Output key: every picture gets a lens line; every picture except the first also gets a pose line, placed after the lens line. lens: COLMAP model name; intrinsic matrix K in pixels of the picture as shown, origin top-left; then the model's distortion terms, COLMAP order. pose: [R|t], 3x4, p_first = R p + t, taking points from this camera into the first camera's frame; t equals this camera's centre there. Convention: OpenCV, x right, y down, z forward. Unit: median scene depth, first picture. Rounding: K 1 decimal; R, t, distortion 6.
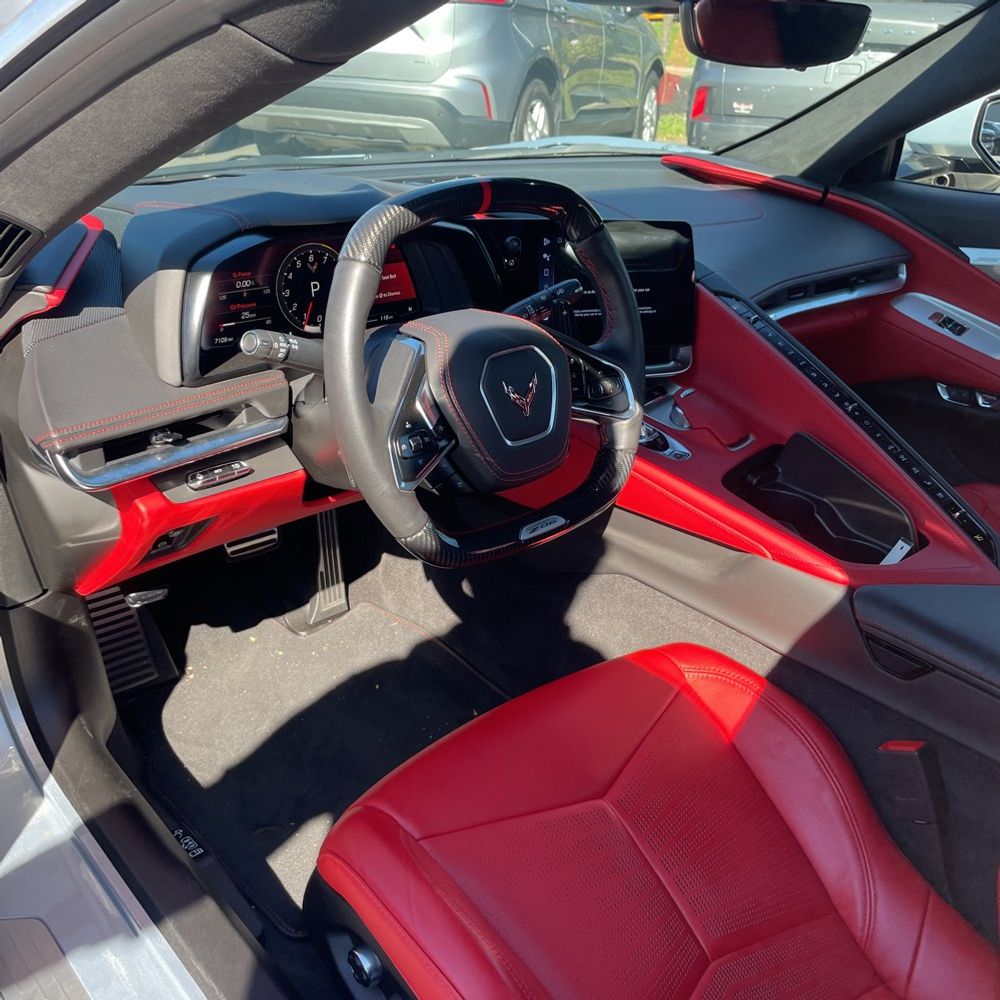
lens RADIAL K [[1015.3, 0, 497.0], [0, 1015.3, 488.9], [0, 0, 1]] dist [0.079164, -0.125612]
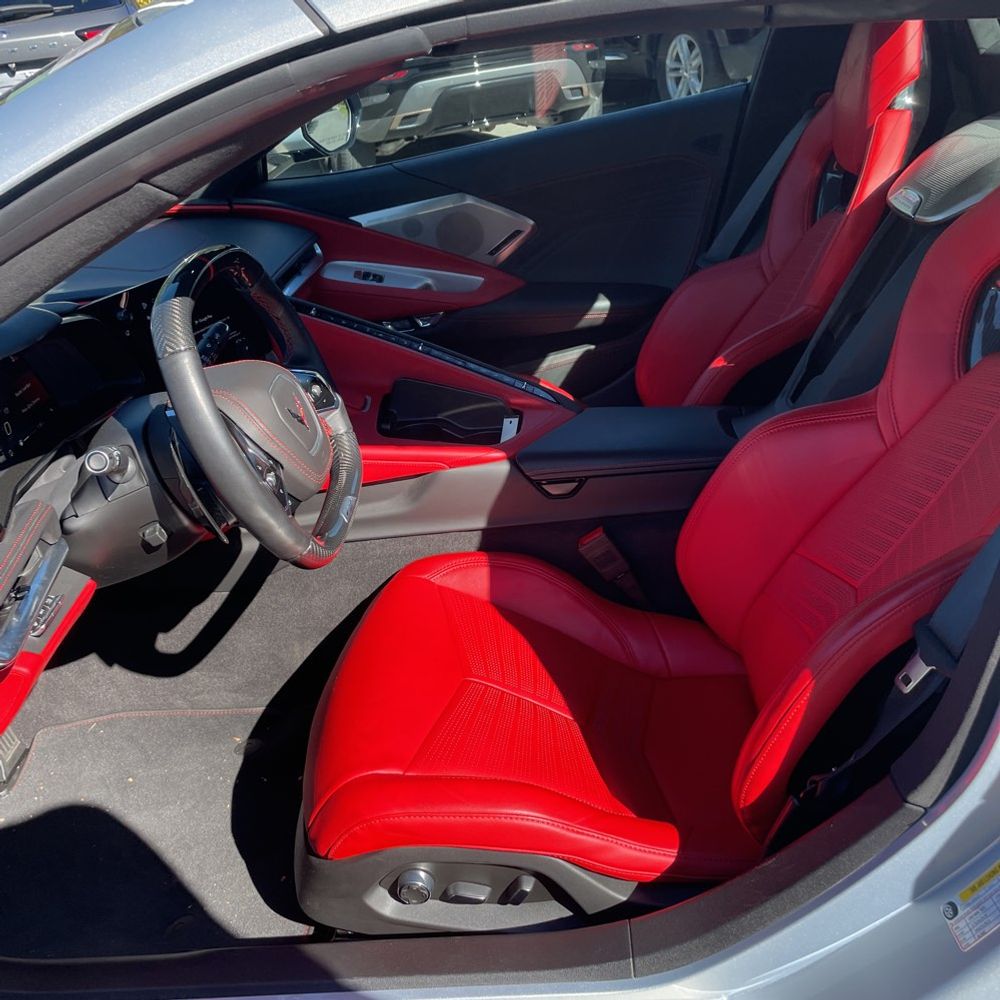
lens RADIAL K [[1015.3, 0, 497.0], [0, 1015.3, 488.9], [0, 0, 1]] dist [0.079164, -0.125612]
pose [[0.685111, -0.430993, 0.587255, -0.450314], [0.430621, 0.889862, 0.150703, -0.075068], [-0.587528, 0.149636, 0.795248, -0.072218]]
